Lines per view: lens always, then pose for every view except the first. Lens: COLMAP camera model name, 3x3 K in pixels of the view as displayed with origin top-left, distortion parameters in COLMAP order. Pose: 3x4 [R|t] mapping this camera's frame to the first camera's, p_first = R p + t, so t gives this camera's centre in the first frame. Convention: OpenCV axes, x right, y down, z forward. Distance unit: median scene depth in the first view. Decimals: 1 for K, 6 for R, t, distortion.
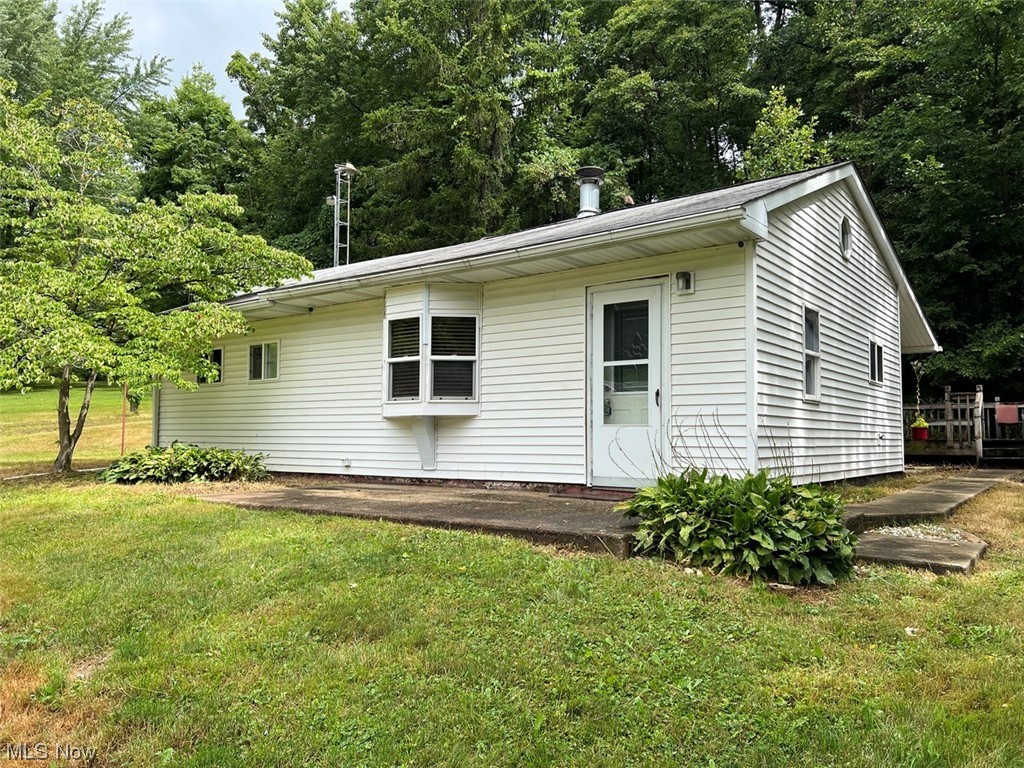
lens RADIAL K [[779.0, 0, 509.8], [0, 779.0, 385.8], [0, 0, 1]] dist [0.045415, -0.029294]
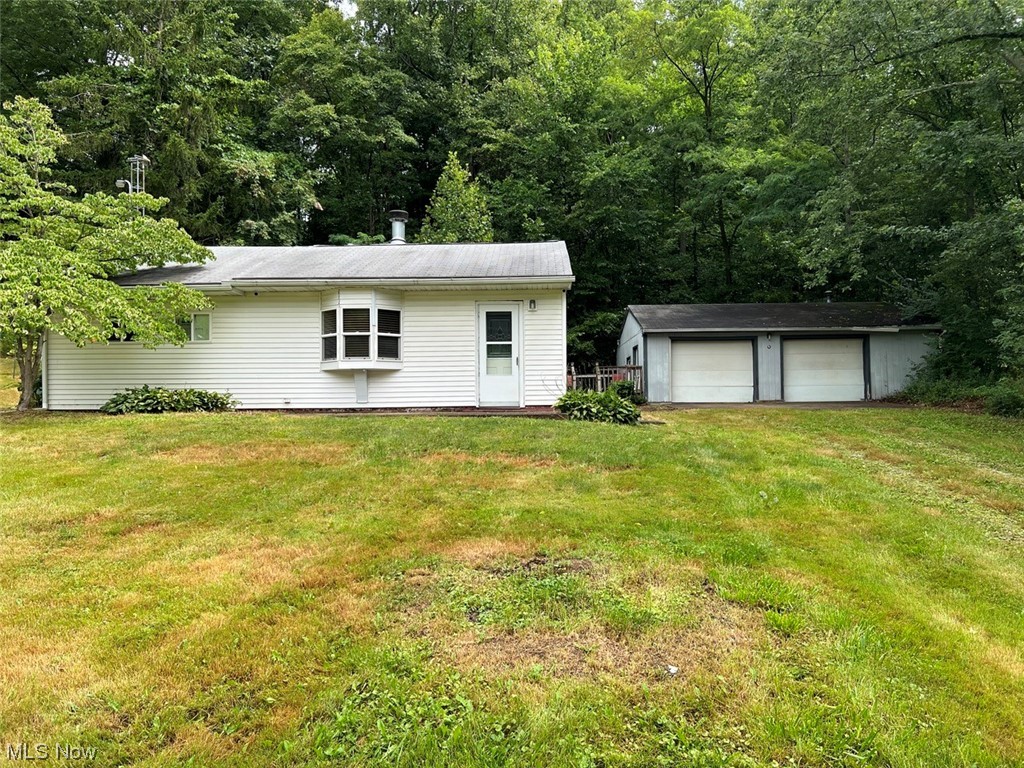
lens RADIAL K [[779.0, 0, 517.2], [0, 779.0, 387.8], [0, 0, 1]] dist [0.045415, -0.029294]
pose [[0.817208, 0.010116, 0.576254, -0.711056], [-0.028091, 0.999357, 0.022295, 0.029135], [-0.575658, -0.034407, 0.816967, -0.468739]]
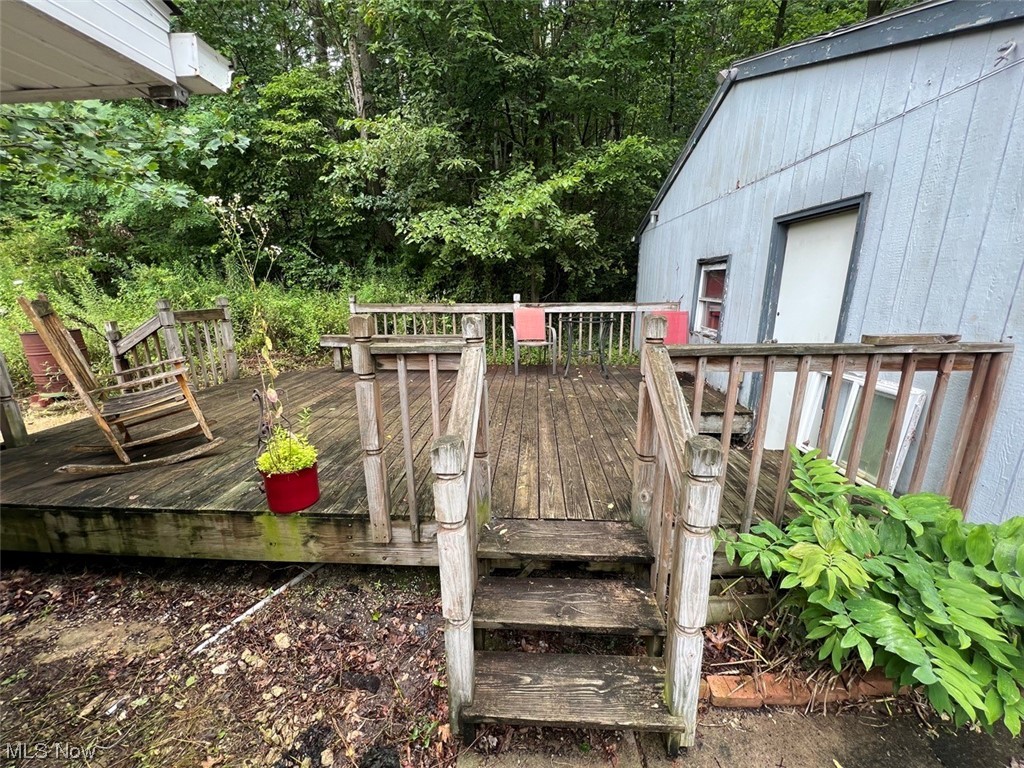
lens RADIAL K [[410.3, 0, 510.0], [0, 410.3, 387.4], [0, 0, 1]] dist [0.000526, -0.000276]
pose [[0.848028, -0.137106, 0.511908, 0.805065], [-0.031663, 0.951120, 0.307194, -0.026423], [-0.529004, -0.276718, 0.802235, 1.330873]]
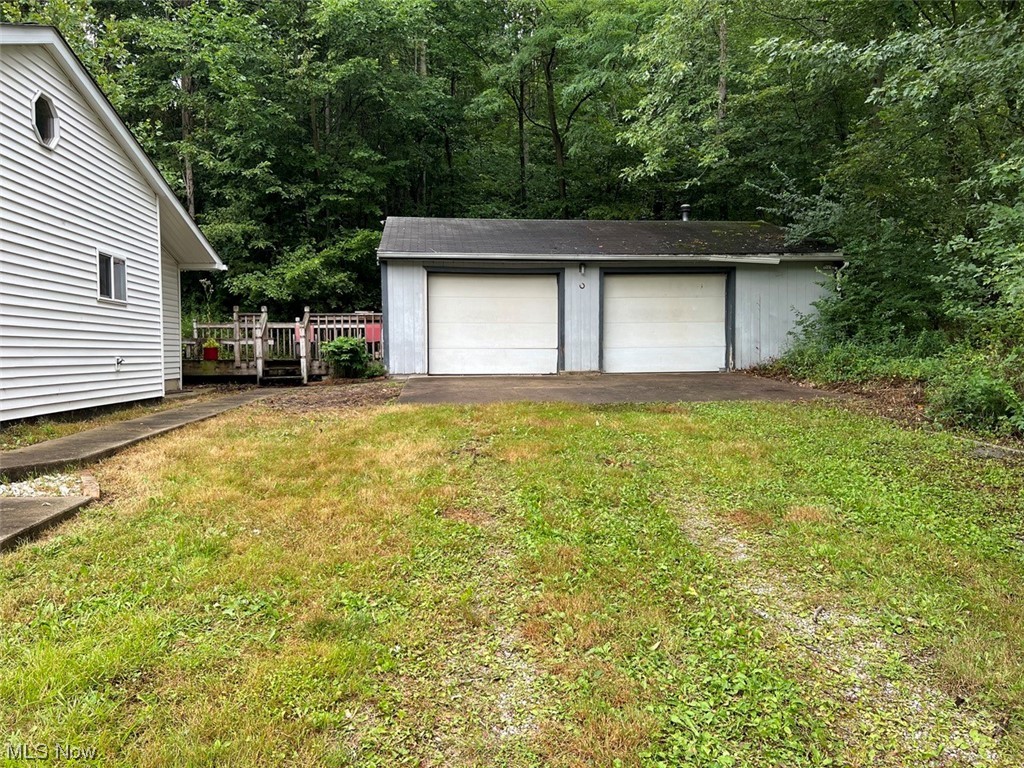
lens RADIAL K [[779.0, 0, 514.7], [0, 779.0, 388.0], [0, 0, 1]] dist [0.045415, -0.029294]
pose [[0.737463, -0.038534, 0.674287, 0.218826], [-0.038695, 0.994320, 0.099144, -0.012689], [-0.674278, -0.099206, 0.731784, 0.042363]]
